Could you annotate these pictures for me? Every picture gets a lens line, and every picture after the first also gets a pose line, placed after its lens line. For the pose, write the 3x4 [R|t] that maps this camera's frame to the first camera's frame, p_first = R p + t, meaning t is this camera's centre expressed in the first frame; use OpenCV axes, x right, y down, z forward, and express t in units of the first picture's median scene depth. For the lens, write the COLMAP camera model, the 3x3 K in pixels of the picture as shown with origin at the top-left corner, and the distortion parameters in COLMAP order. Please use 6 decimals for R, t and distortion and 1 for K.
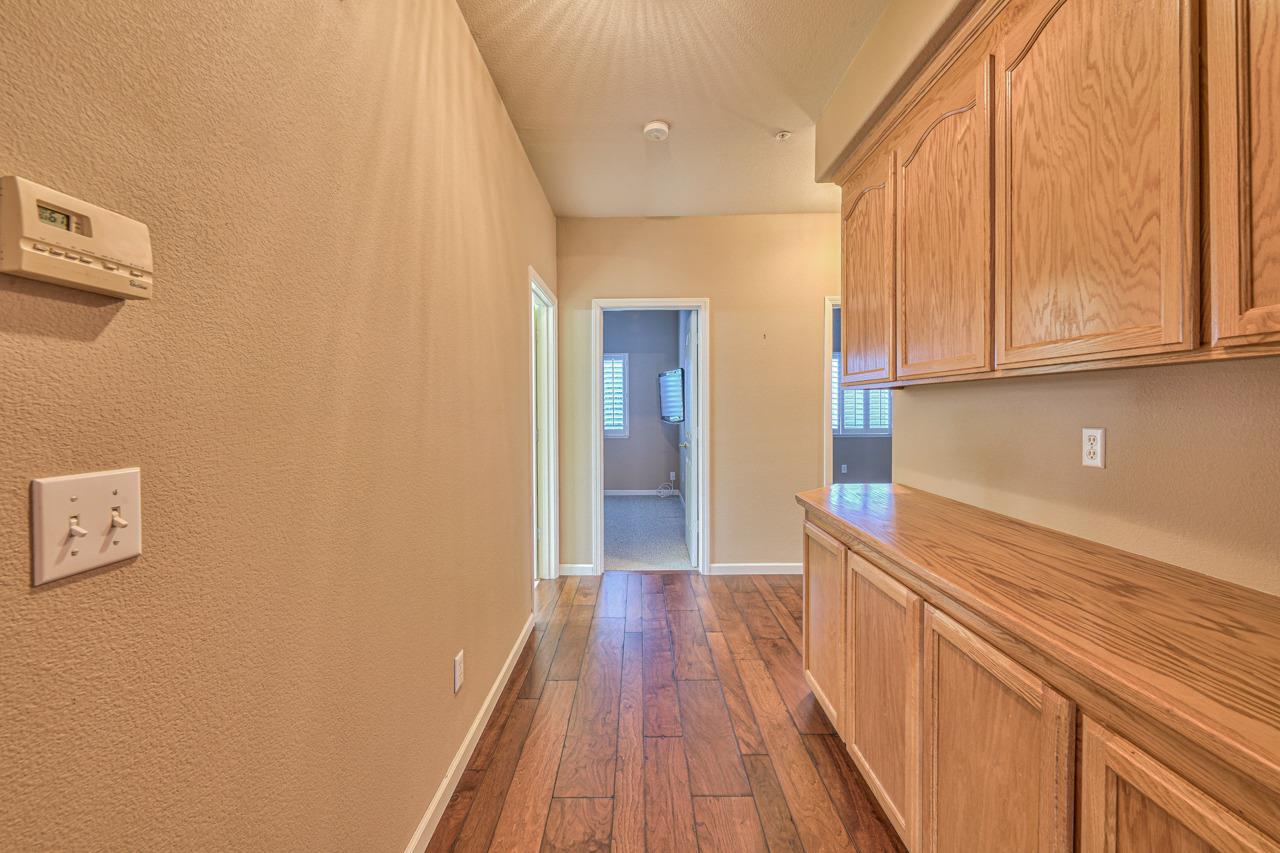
lens RADIAL K [[514.8, 0, 638.5], [0, 514.8, 416.4], [0, 0, 1]] dist [0.005161, -0.001246]
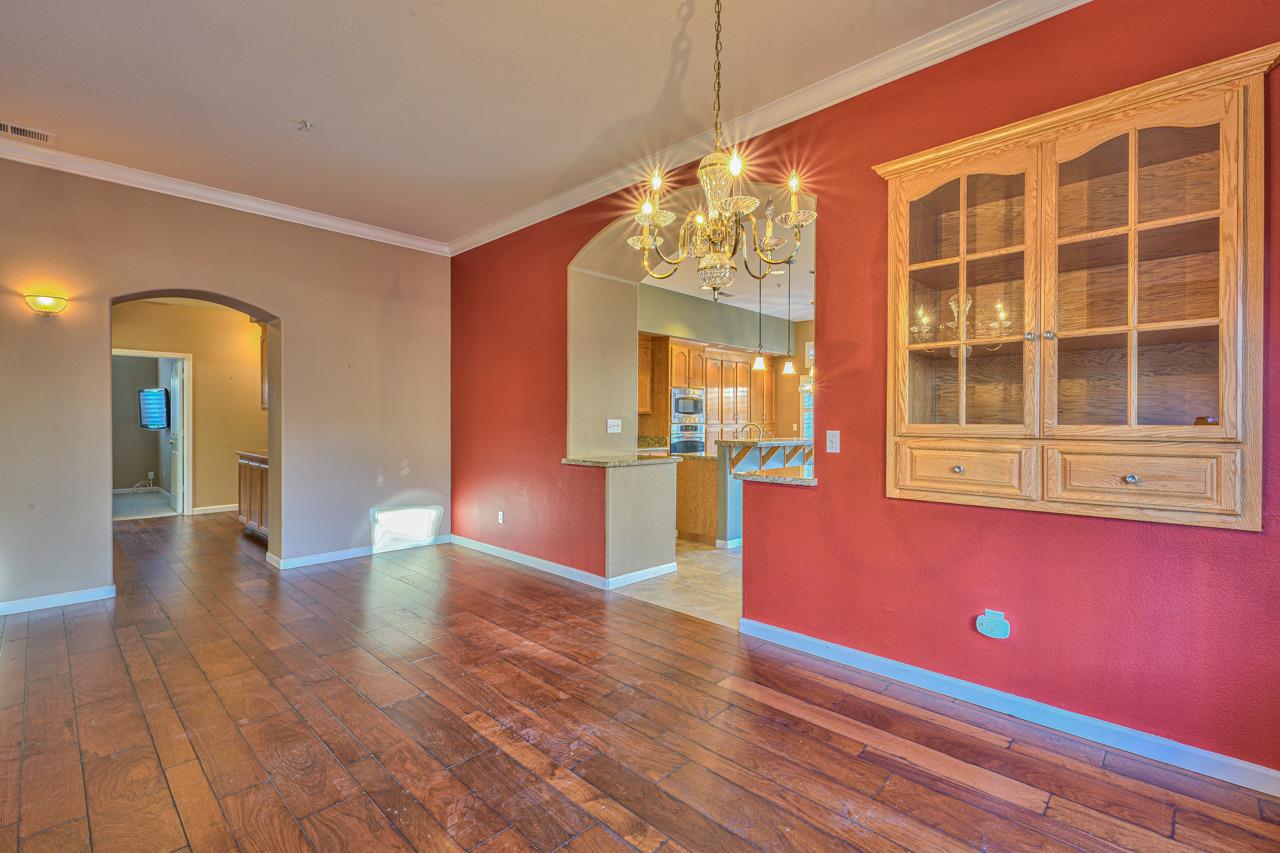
lens RADIAL K [[585.2, 0, 647.7], [0, 585.2, 426.6], [0, 0, 1]] dist [0.003416, 0.000581]
pose [[0.692082, -0.000231, 0.721818, -0.313525], [0.005736, 0.999970, -0.005180, 0.045202], [-0.721796, 0.007725, 0.692063, -2.040751]]
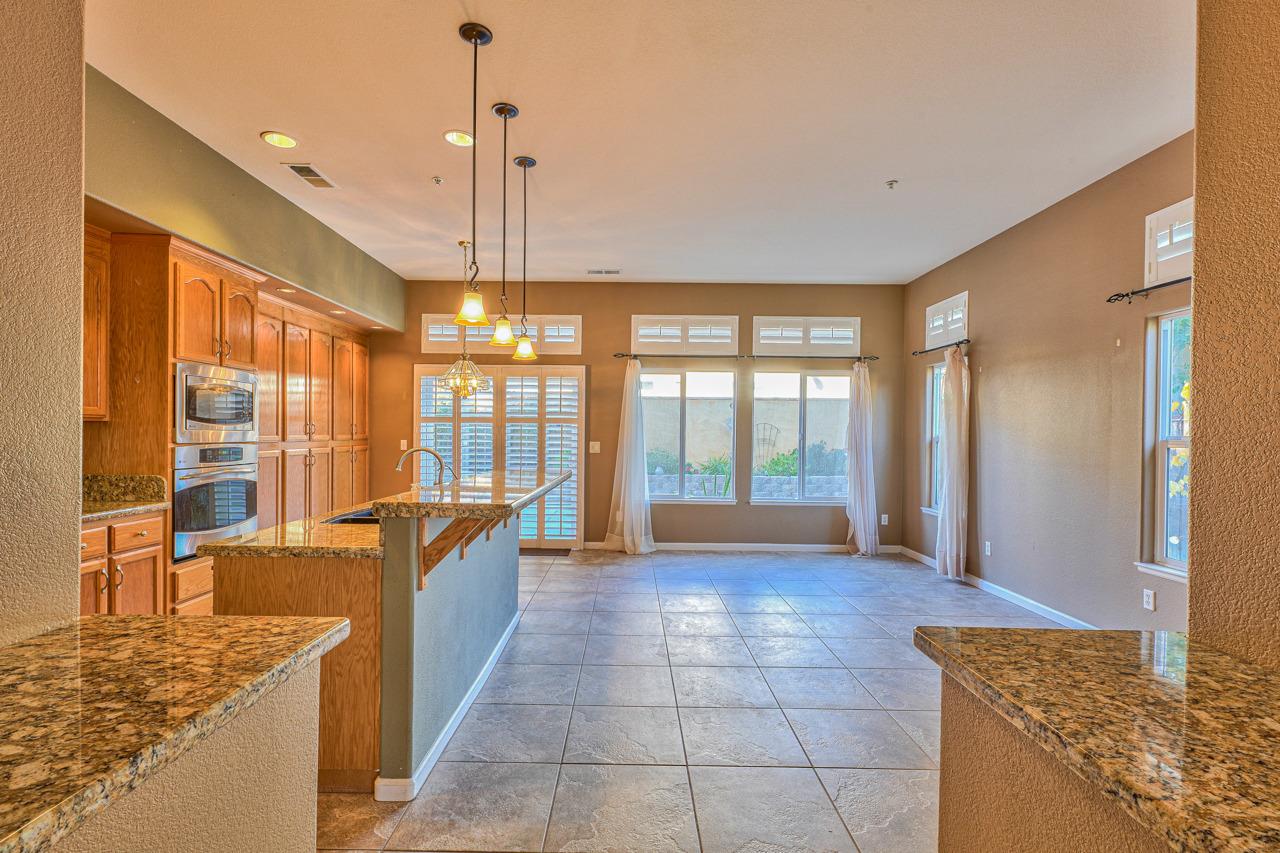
lens RADIAL K [[585.2, 0, 638.4], [0, 585.2, 436.4], [0, 0, 1]] dist [0.003416, 0.000581]
pose [[-0.008607, -0.003333, 0.999957, 0.590334], [0.004354, 0.999985, 0.003371, -0.000685], [-0.999953, 0.004383, -0.008593, -1.114168]]
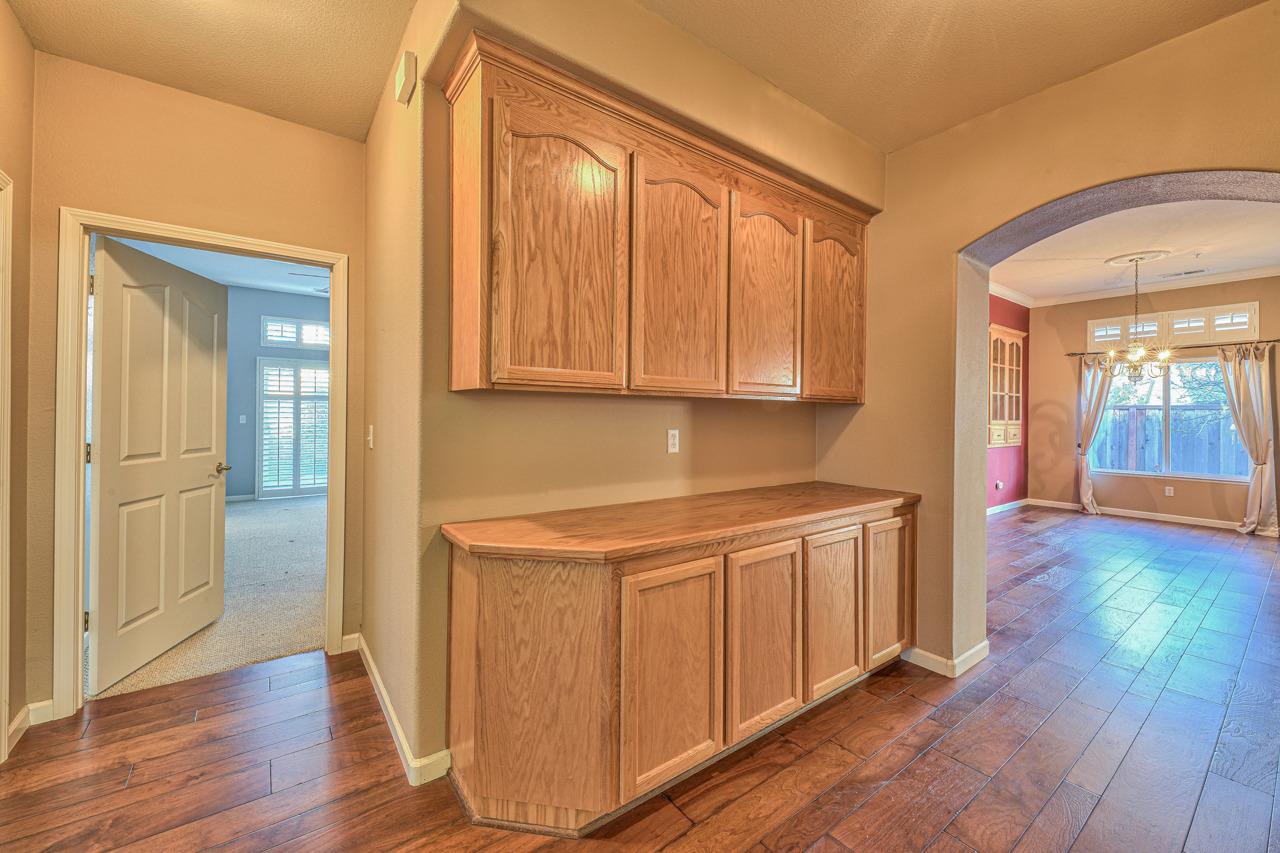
lens RADIAL K [[514.8, 0, 630.5], [0, 514.8, 411.2], [0, 0, 1]] dist [0.005161, -0.001246]
pose [[-0.600680, 0.004056, 0.799479, -0.198242], [0.007396, 0.999973, 0.000484, -0.020529], [-0.799456, 0.006204, -0.600693, 1.146108]]
